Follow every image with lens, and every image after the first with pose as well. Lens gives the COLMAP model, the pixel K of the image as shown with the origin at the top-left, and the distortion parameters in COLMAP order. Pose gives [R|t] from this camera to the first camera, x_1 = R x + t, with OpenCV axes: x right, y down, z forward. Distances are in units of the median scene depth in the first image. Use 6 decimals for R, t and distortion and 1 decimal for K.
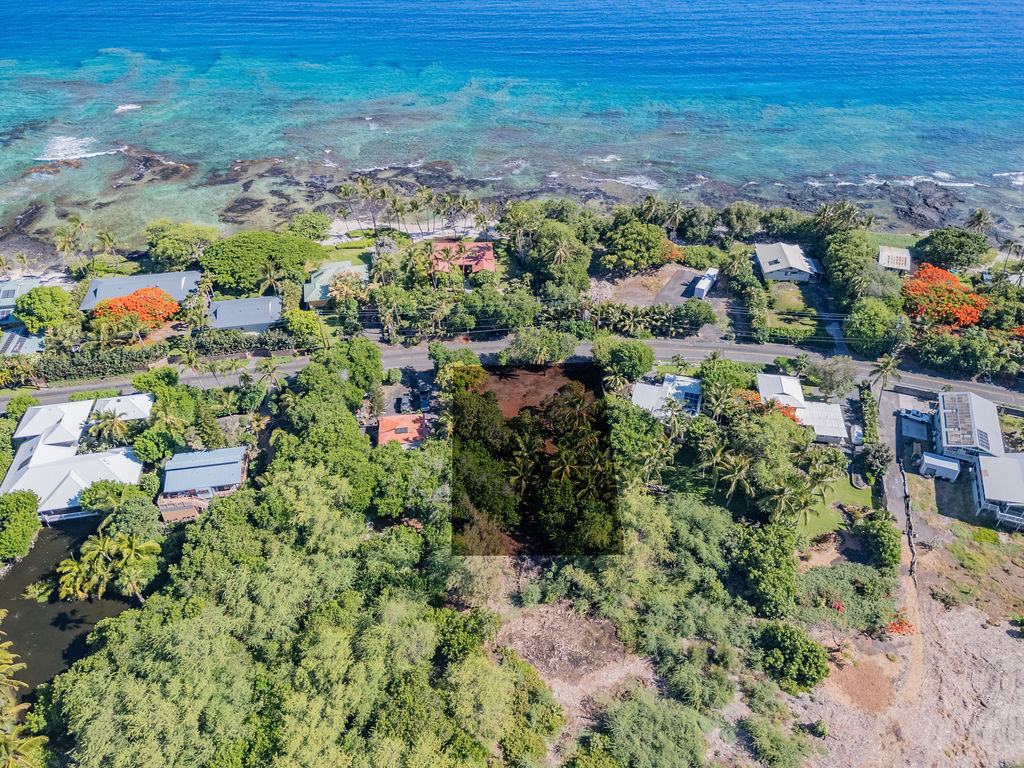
lens RADIAL K [[716.2, 0, 510.8], [0, 716.2, 386.2], [0, 0, 1]] dist [0.081924, -0.053595]
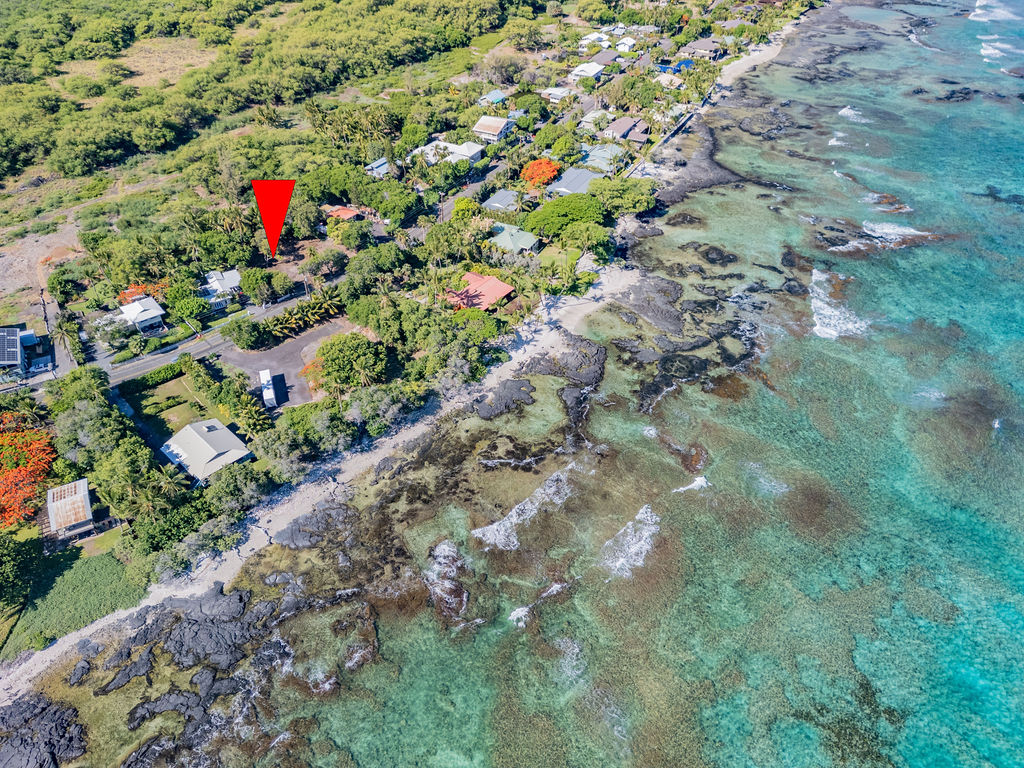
lens RADIAL K [[716.2, 0, 509.0], [0, 716.2, 386.1], [0, 0, 1]] dist [0.081924, -0.053595]
pose [[-0.640939, 0.490369, -0.590538, 0.907074], [-0.474674, 0.351393, 0.806974, -1.533453], [0.603226, 0.797535, 0.007544, 1.699002]]
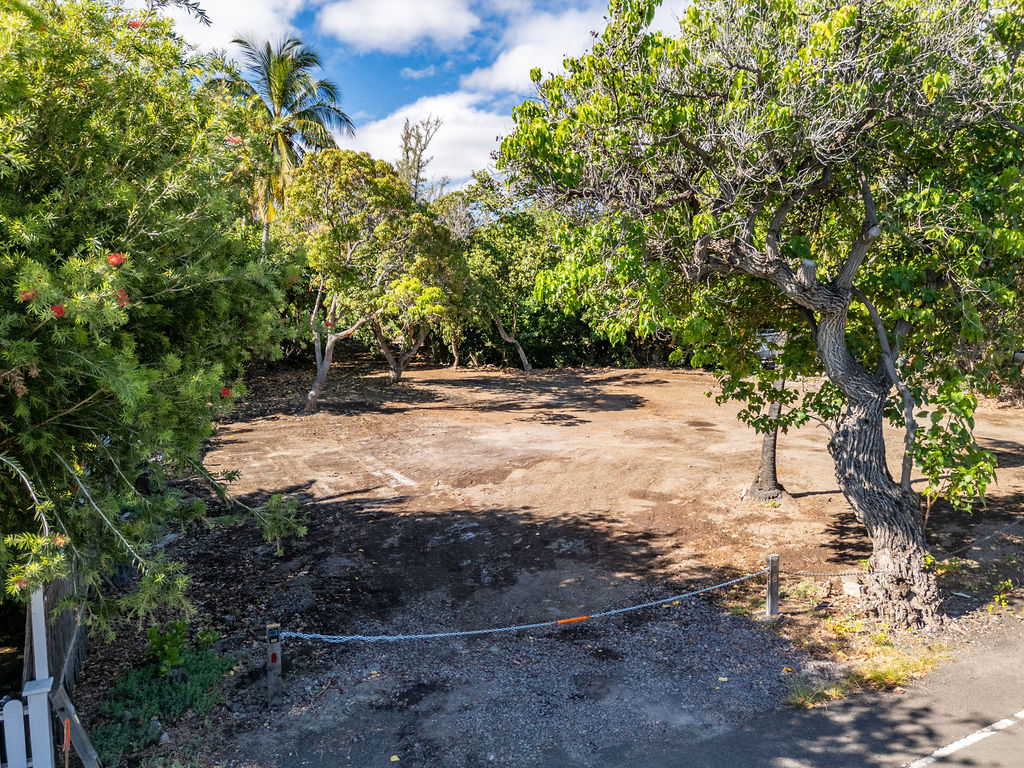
lens RADIAL K [[716.2, 0, 511.1], [0, 716.2, 385.7], [0, 0, 1]] dist [0.081924, -0.053595]
pose [[-0.893990, 0.058149, -0.444299, 0.147562], [-0.276509, 0.708651, 0.649120, -0.094988], [0.352598, 0.703159, -0.617448, 1.266855]]
